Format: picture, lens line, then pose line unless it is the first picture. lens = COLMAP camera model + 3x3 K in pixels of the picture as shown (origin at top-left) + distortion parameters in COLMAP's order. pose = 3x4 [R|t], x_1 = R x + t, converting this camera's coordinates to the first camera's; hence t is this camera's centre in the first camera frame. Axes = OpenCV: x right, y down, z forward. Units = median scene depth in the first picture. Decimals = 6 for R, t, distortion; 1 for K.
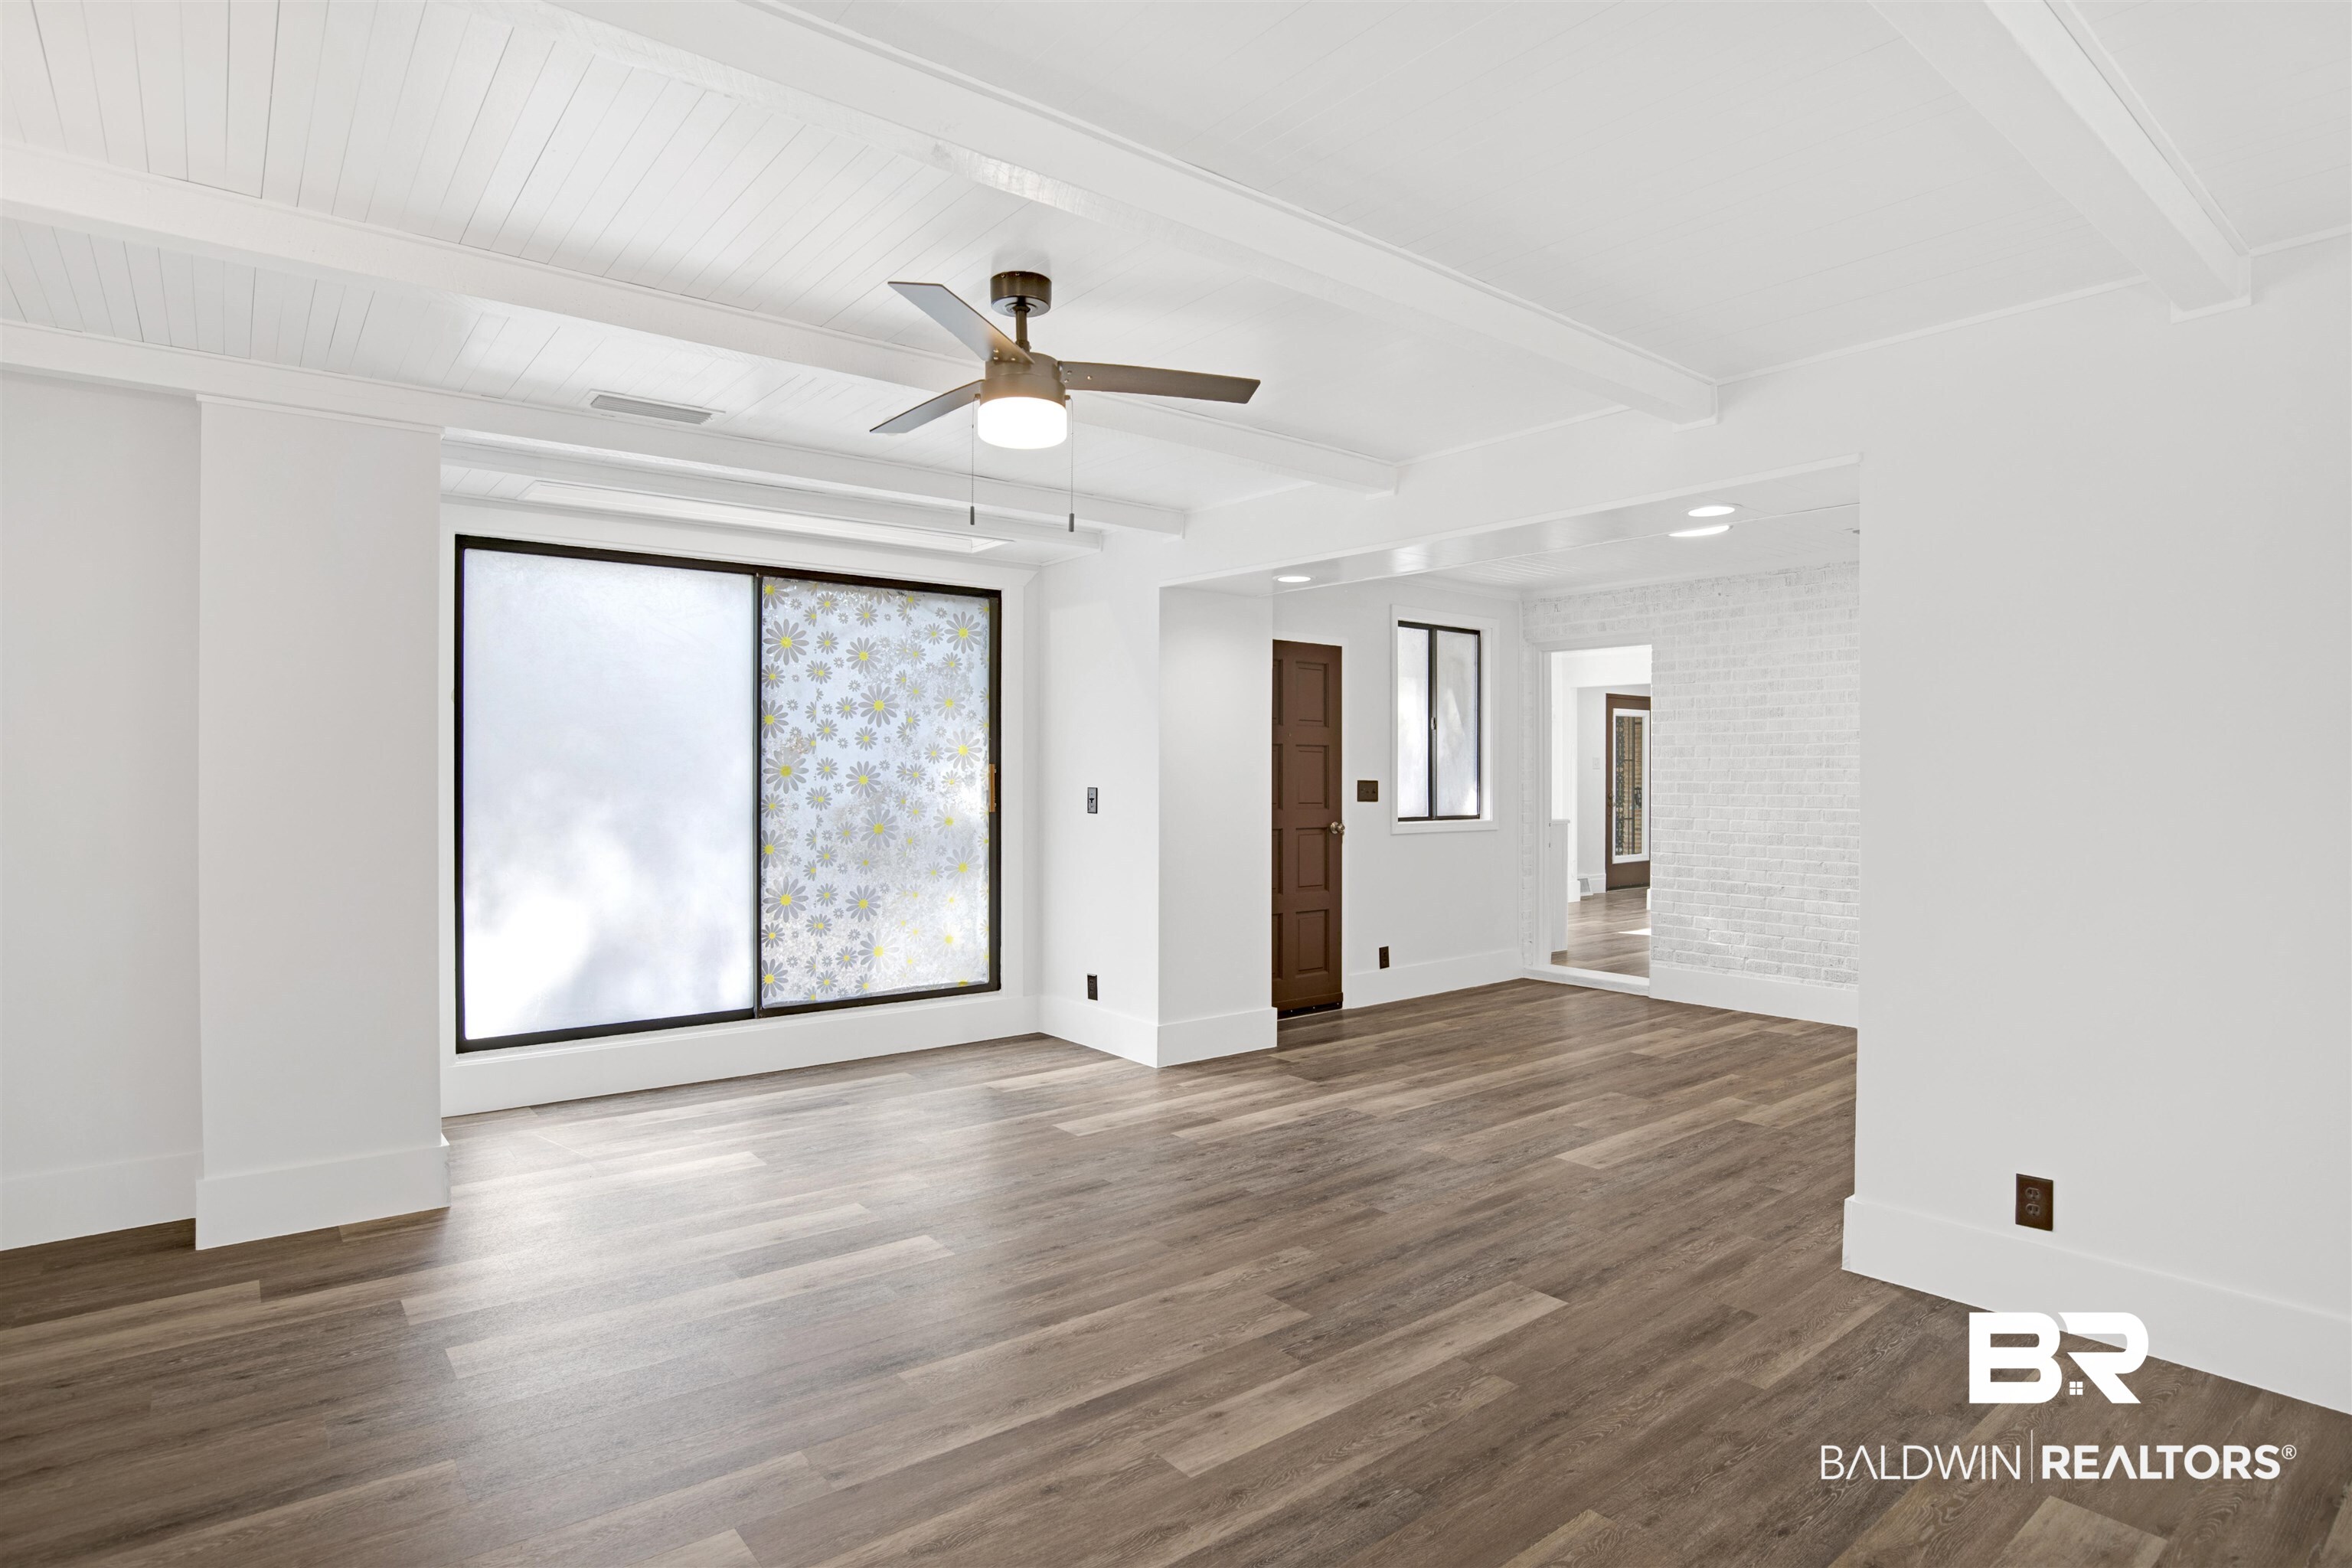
lens RADIAL K [[1242.8, 0, 1192.0], [0, 1242.8, 765.7], [0, 0, 1]] dist [-0.068186, 0.021614]
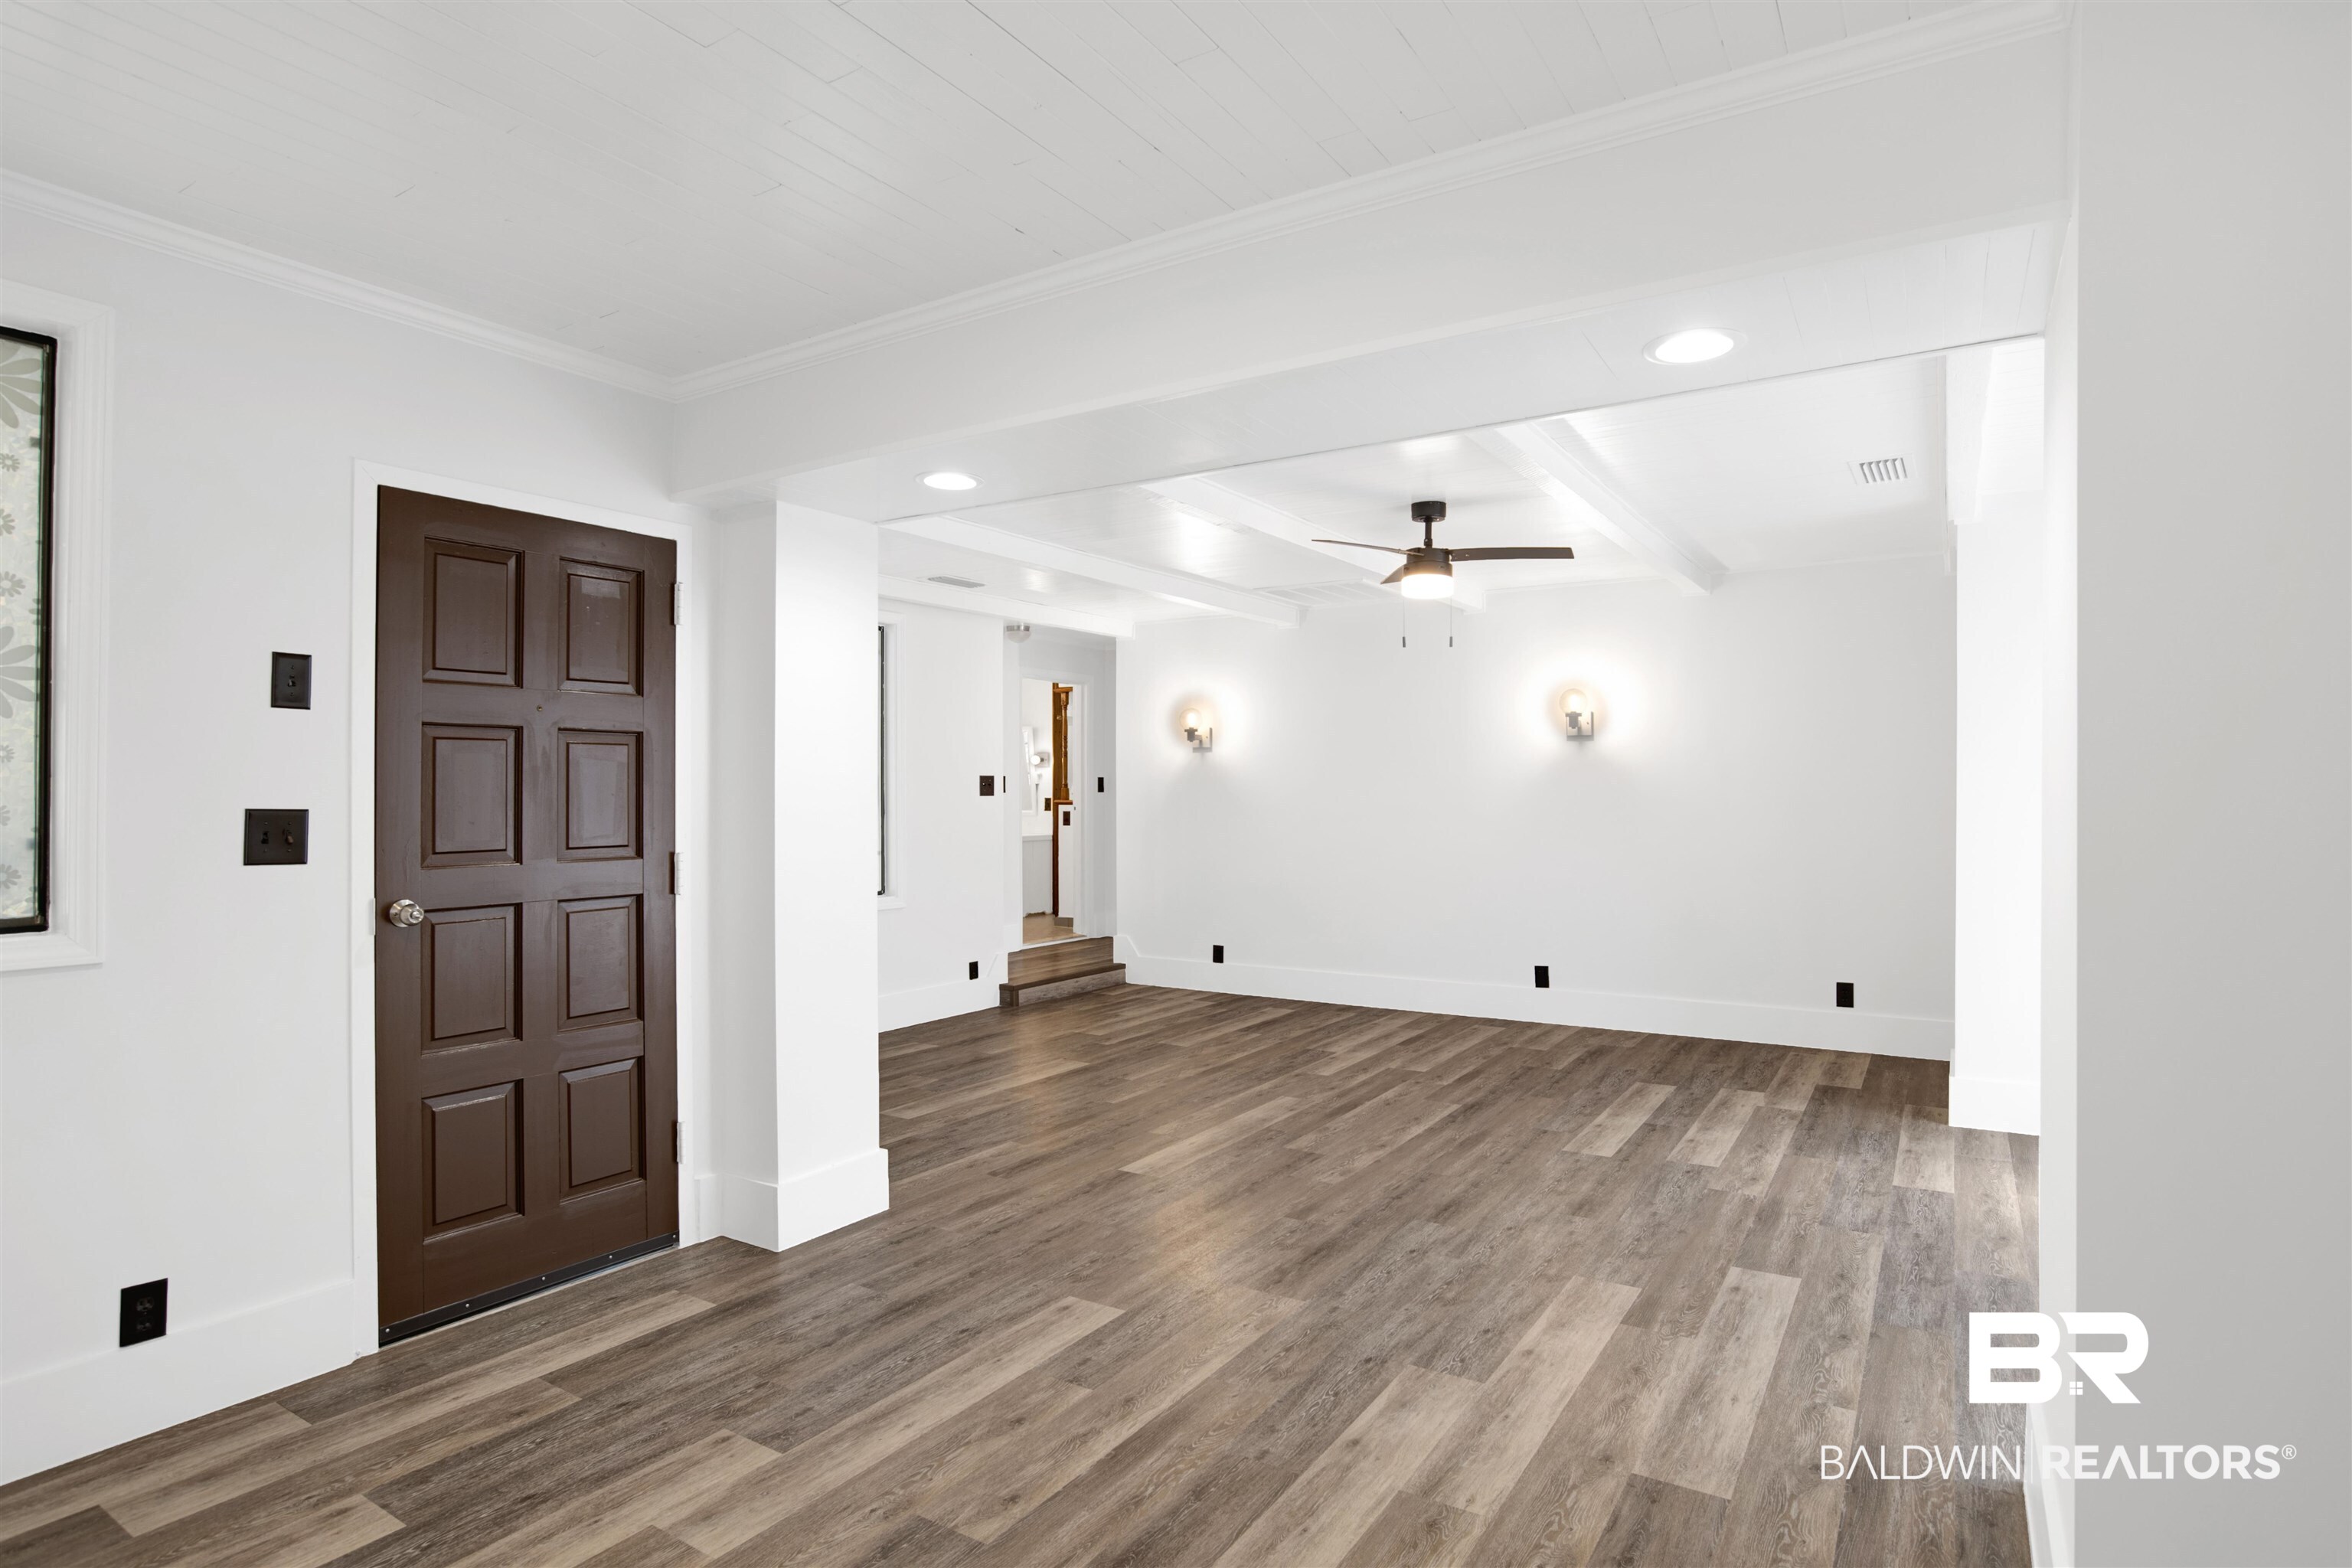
lens RADIAL K [[1242.8, 0, 1175.4], [0, 1242.8, 789.5], [0, 0, 1]] dist [-0.068186, 0.021614]
pose [[-0.950725, -0.001069, -0.310034, 0.493629], [0.001641, 0.999963, -0.008480, 0.014495], [0.310031, -0.008571, -0.950688, 1.707440]]
